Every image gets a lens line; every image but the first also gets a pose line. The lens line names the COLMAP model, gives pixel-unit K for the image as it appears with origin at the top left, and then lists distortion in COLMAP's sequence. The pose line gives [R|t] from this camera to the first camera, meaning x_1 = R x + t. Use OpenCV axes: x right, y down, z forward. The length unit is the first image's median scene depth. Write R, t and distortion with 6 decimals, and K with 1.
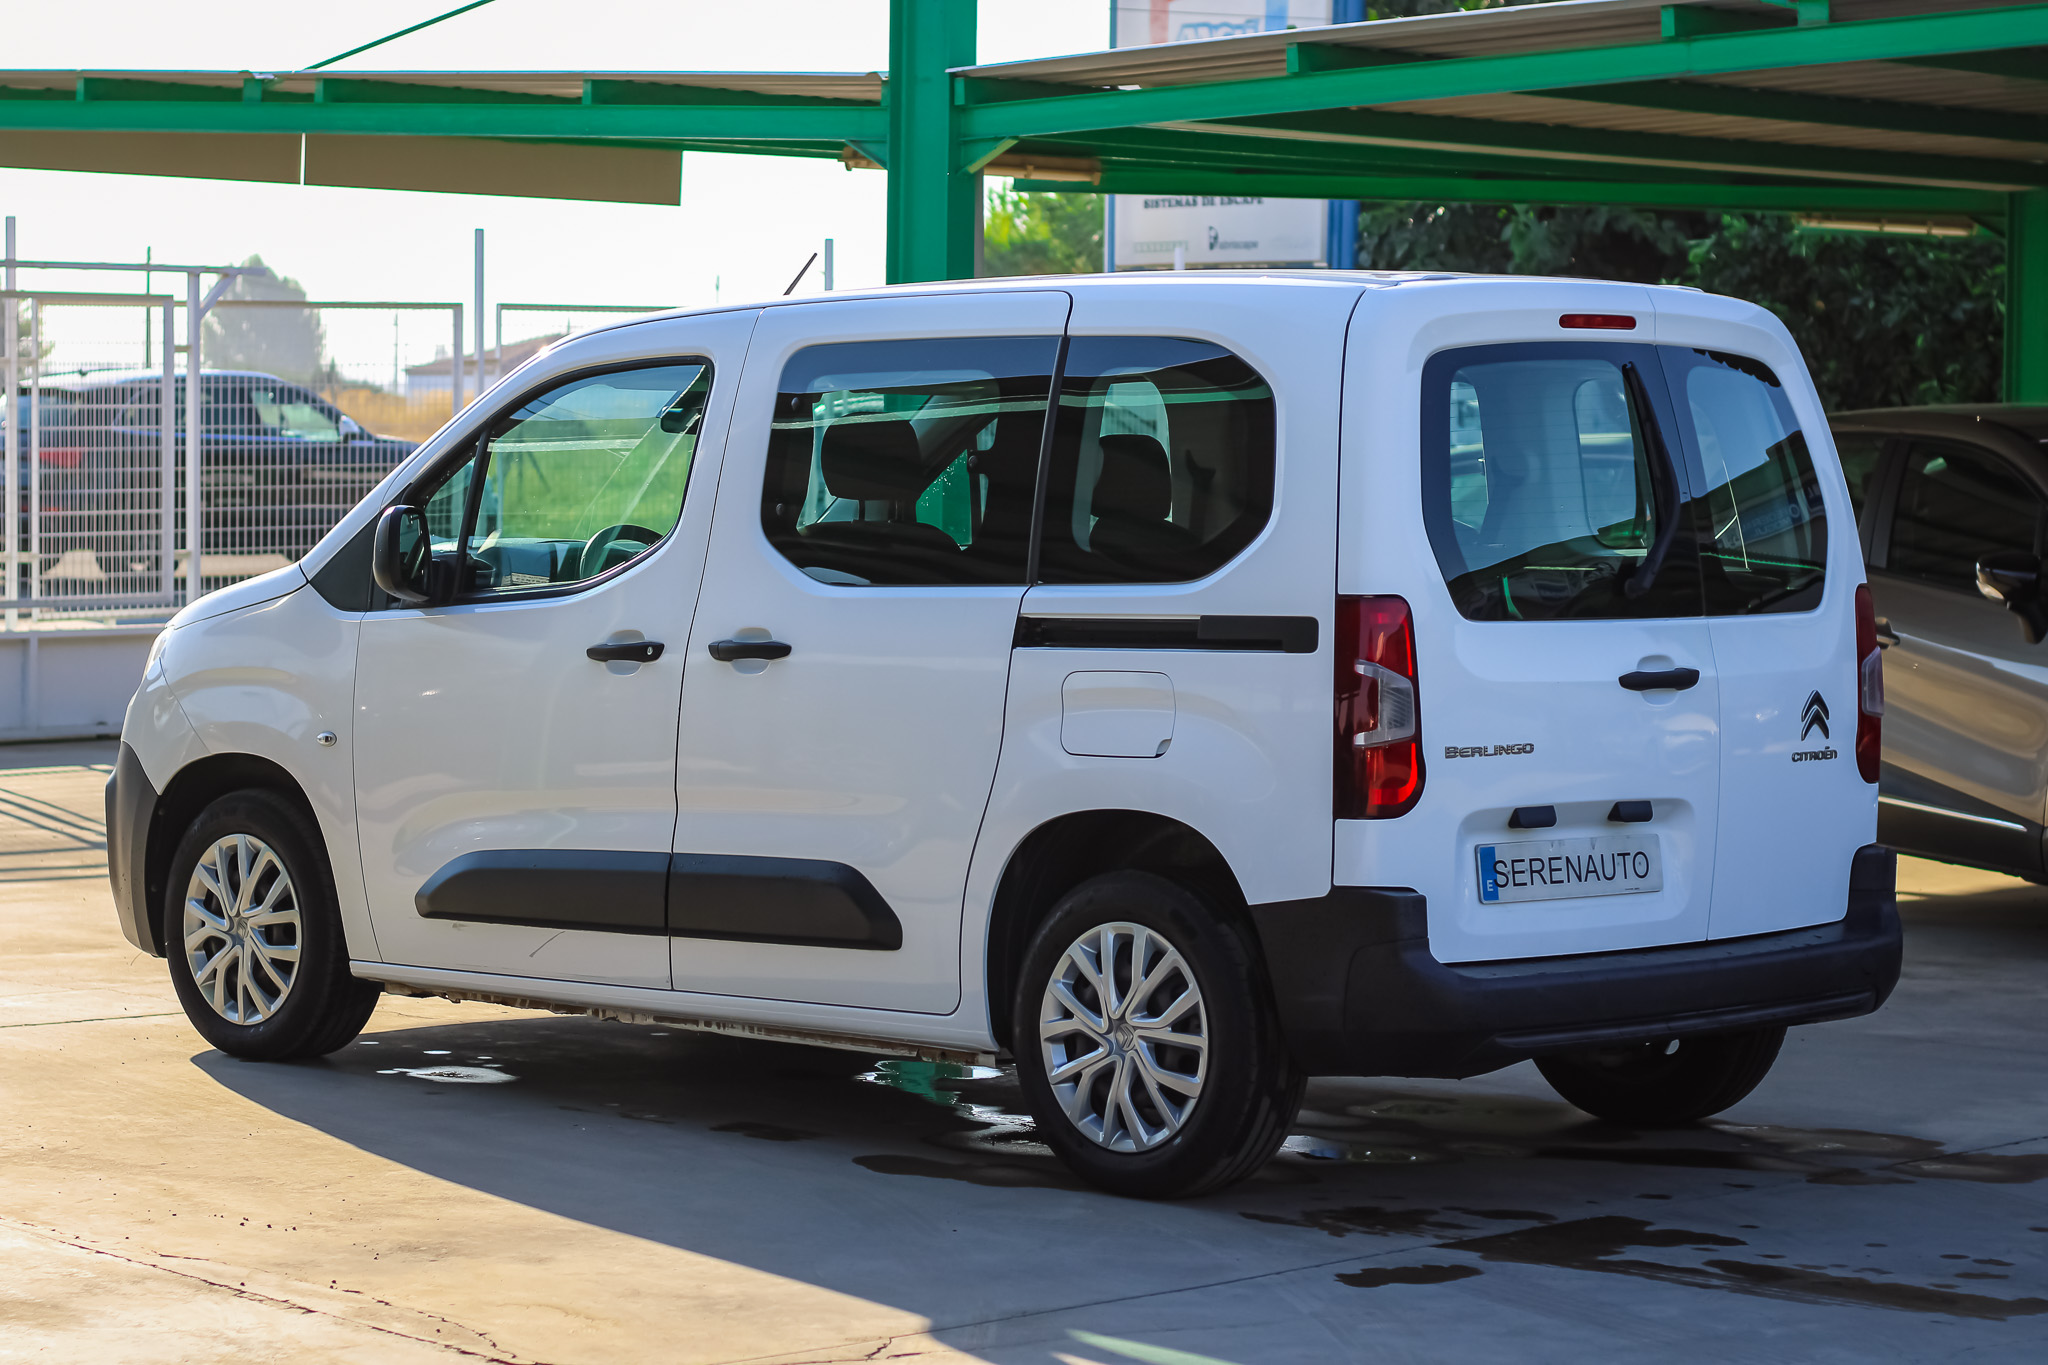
lens RADIAL K [[4673.7, 0, 1024.0], [0, 4673.7, 682.5], [0, 0, 1]] dist [1.028793, -21.316819]
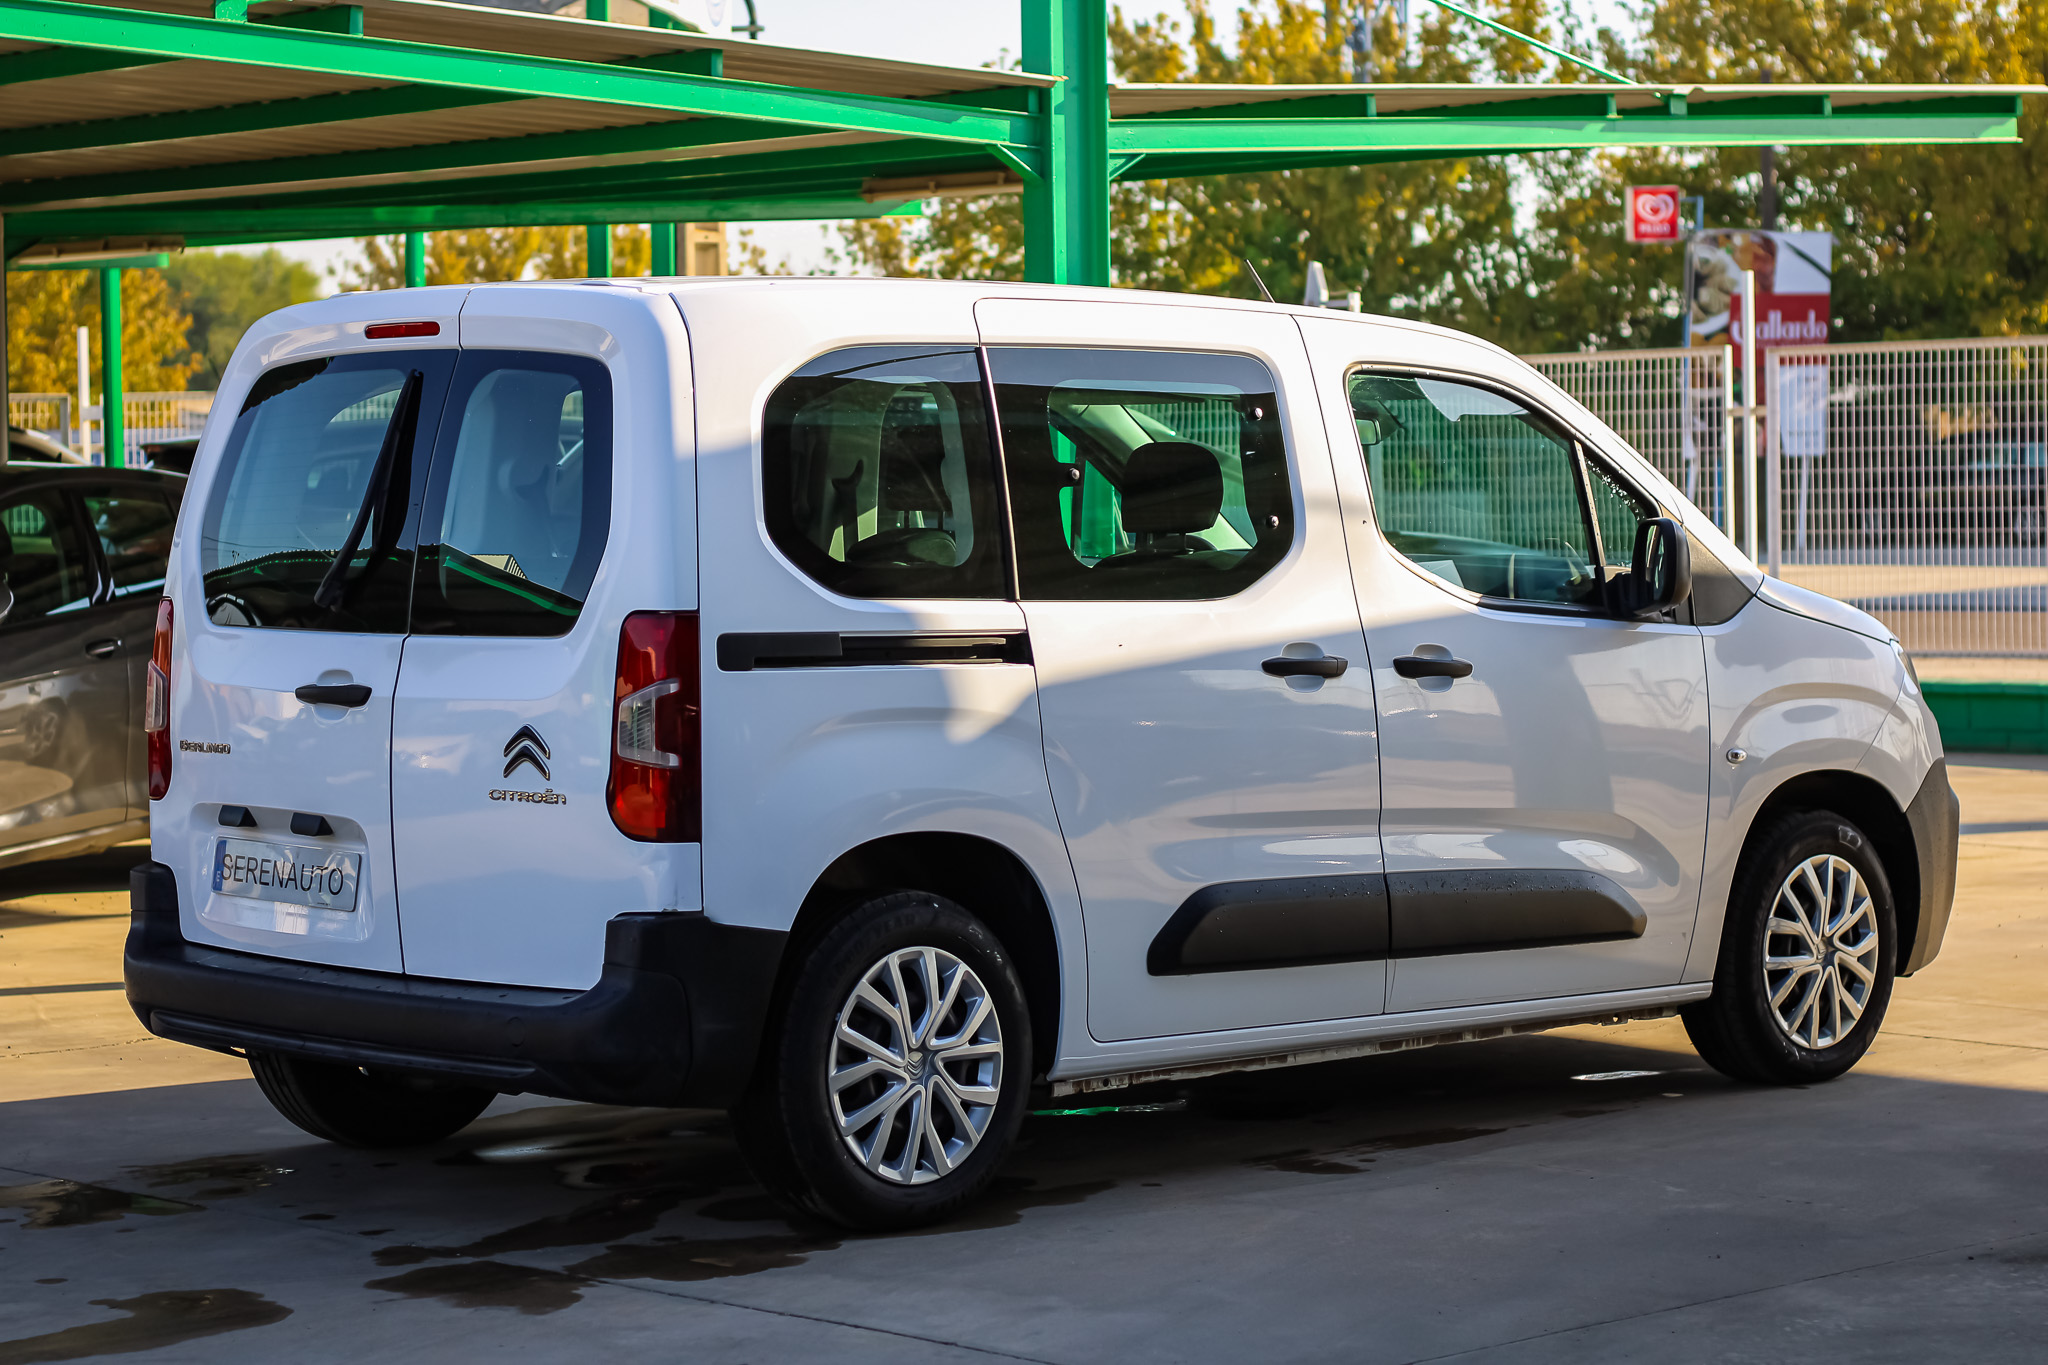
lens RADIAL K [[4673.7, 0, 1024.0], [0, 4673.7, 682.5], [0, 0, 1]] dist [1.028793, -21.316819]
pose [[-0.036510, 0.036488, -0.998667, 1.123308], [-0.043244, 0.998339, 0.038057, -0.047256], [0.998397, 0.044576, -0.034872, 1.191166]]
